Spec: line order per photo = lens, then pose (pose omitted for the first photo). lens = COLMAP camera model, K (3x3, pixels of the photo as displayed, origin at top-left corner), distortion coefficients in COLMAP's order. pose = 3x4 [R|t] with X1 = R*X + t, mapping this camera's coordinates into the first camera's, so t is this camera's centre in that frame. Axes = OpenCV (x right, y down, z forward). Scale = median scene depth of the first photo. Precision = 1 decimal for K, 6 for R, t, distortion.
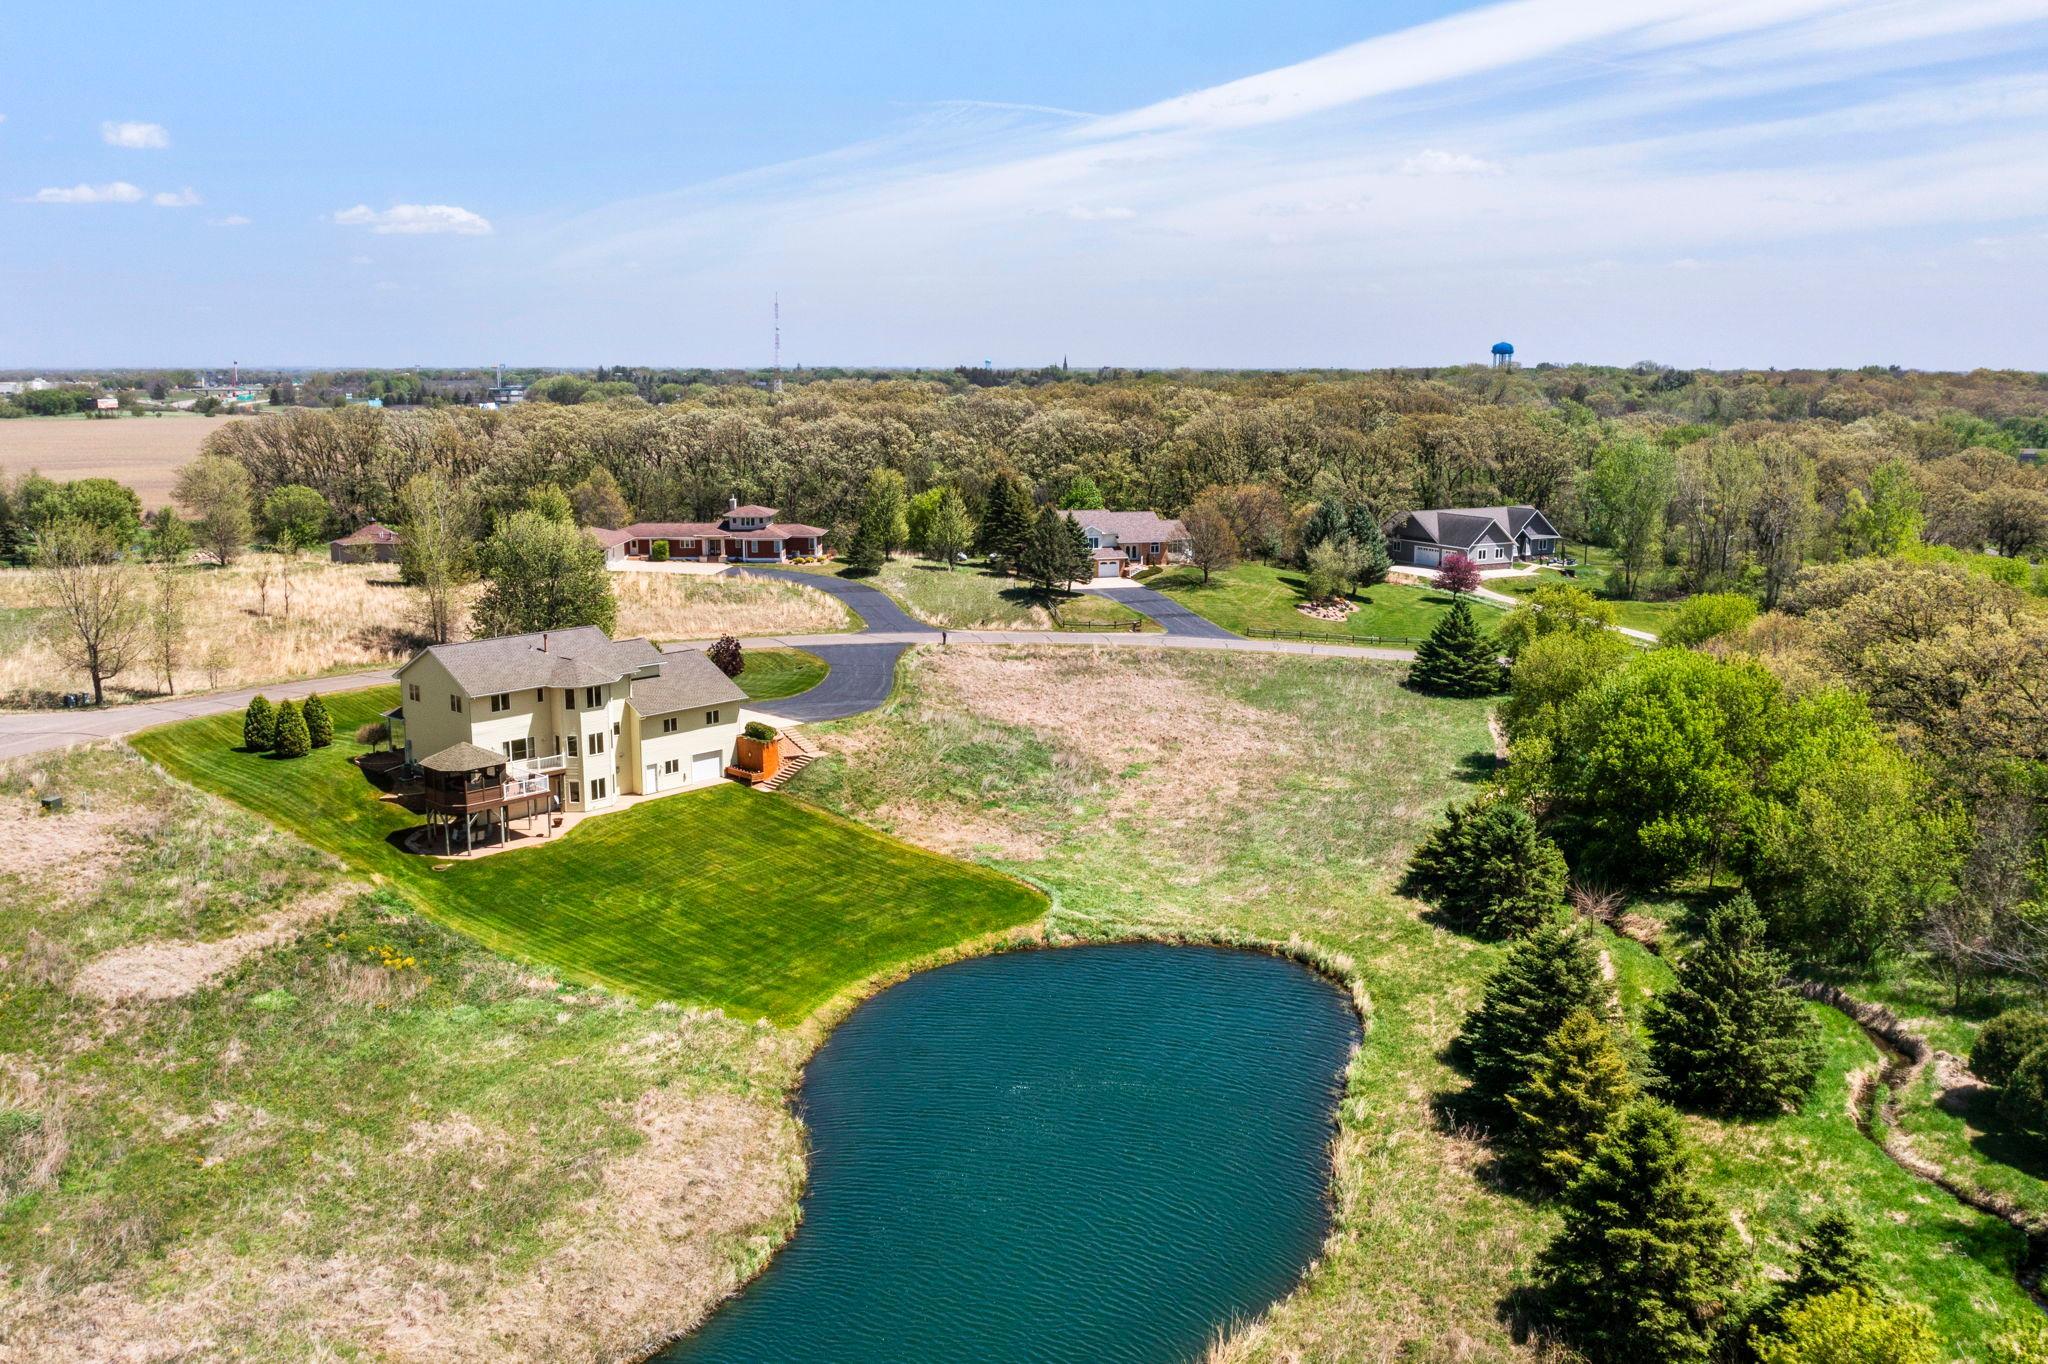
lens RADIAL K [[1728.6, 0, 1024.0], [0, 1728.6, 682.0], [0, 0, 1]] dist [-0.017295, -0.005571]
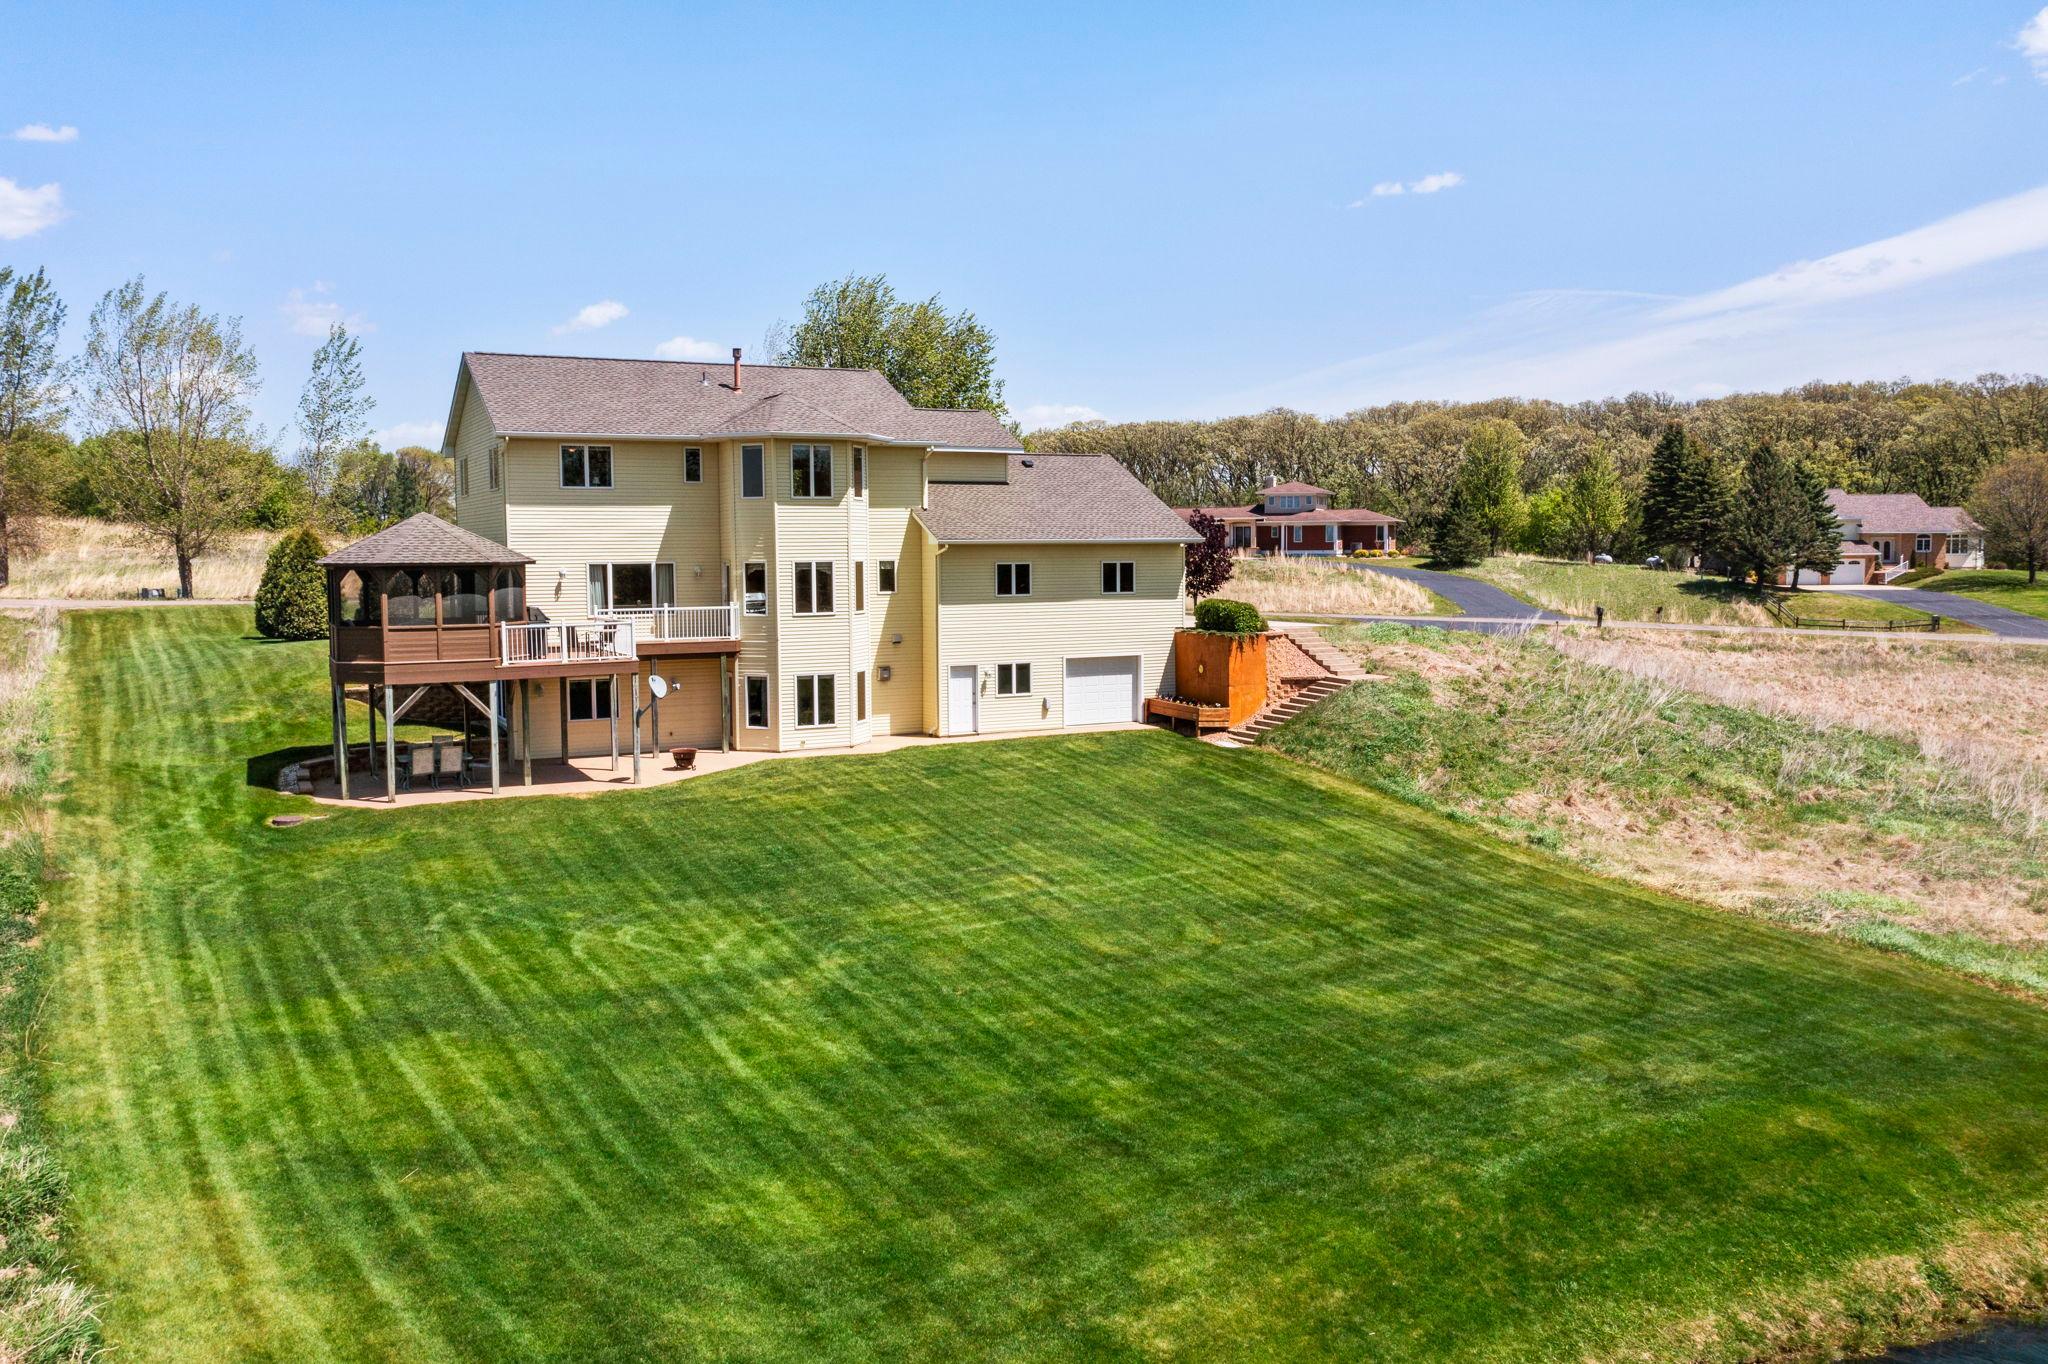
lens RADIAL K [[1728.6, 0, 1024.0], [0, 1728.6, 682.0], [0, 0, 1]] dist [-0.017295, -0.005571]
pose [[0.945997, 0.027540, -0.323004, -0.063675], [-0.055748, 0.995362, -0.078405, 0.083362], [0.319347, 0.092178, 0.943144, 0.599050]]
